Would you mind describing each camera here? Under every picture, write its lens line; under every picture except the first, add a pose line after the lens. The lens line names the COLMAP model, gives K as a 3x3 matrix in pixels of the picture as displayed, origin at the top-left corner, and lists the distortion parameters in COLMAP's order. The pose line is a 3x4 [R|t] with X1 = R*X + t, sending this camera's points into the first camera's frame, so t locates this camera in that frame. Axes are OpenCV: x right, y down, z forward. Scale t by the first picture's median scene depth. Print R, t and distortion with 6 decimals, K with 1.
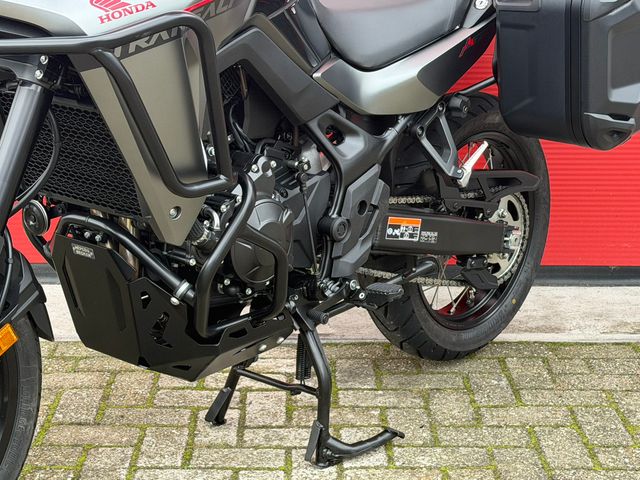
lens RADIAL K [[1347.8, 0, 321.8], [0, 1347.8, 239.7], [0, 0, 1]] dist [0.157909, 0.266695]
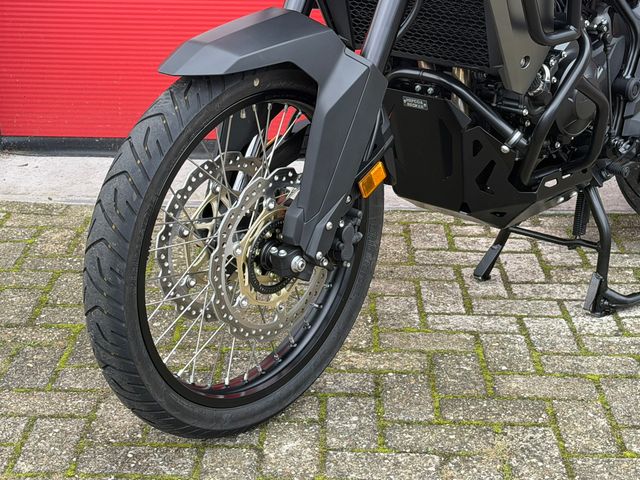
lens RADIAL K [[1347.8, 0, 321.8], [0, 1347.8, 239.7], [0, 0, 1]] dist [0.157909, 0.266695]
pose [[0.999856, 0.011348, -0.012615, -0.213209], [-0.010642, 0.998446, 0.054700, 0.053277], [0.013217, -0.054558, 0.998423, -0.072559]]
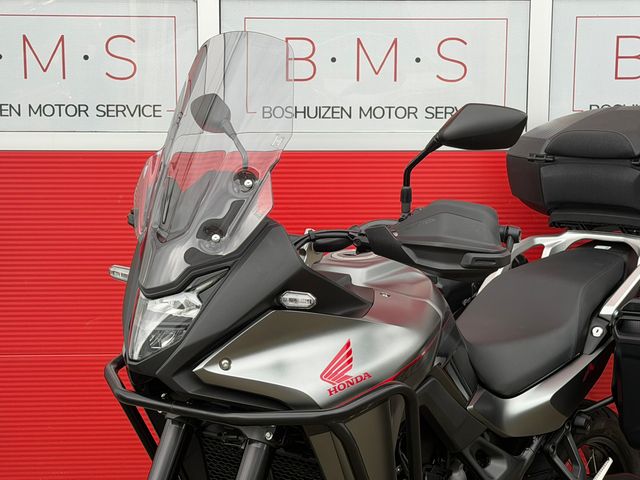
lens RADIAL K [[1347.8, 0, 321.8], [0, 1347.8, 239.7], [0, 0, 1]] dist [0.157909, 0.266695]
pose [[0.999484, -0.006149, 0.031535, -0.155185], [0.010775, 0.988825, -0.148691, -0.090154], [-0.030269, 0.148954, 0.988381, -0.123673]]
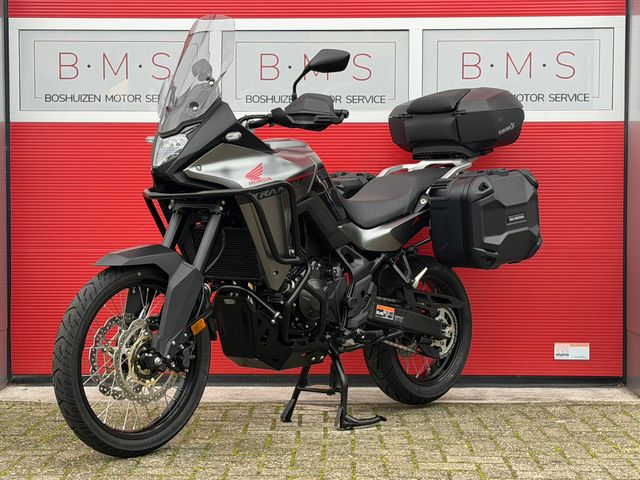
lens RADIAL K [[1372.0, 0, 319.1], [0, 1372.0, 239.1], [0, 0, 1]] dist [0.227622, 0.270758]
pose [[0.999755, -0.002267, -0.022004, 0.010026], [-0.003328, 0.967999, -0.250933, 0.409661], [0.021869, 0.250945, 0.967754, -0.997410]]
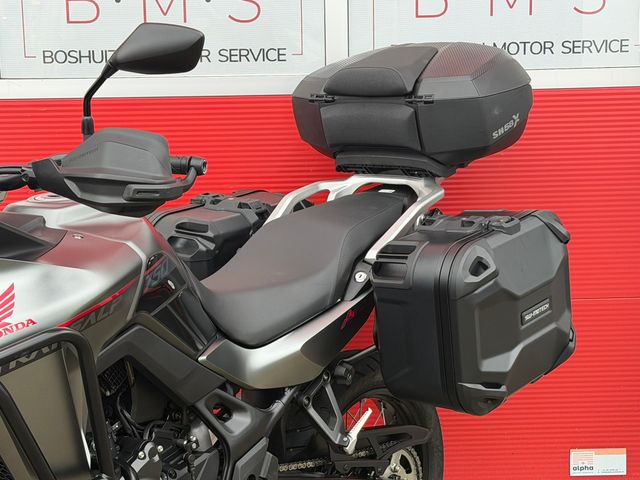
lens RADIAL K [[1347.8, 0, 321.8], [0, 1347.8, 239.7], [0, 0, 1]] dist [0.157909, 0.266695]
pose [[0.998533, -0.028920, 0.045774, 0.042028], [0.034711, 0.990740, -0.131262, -0.069221], [-0.041554, 0.132658, 0.990290, -0.054929]]
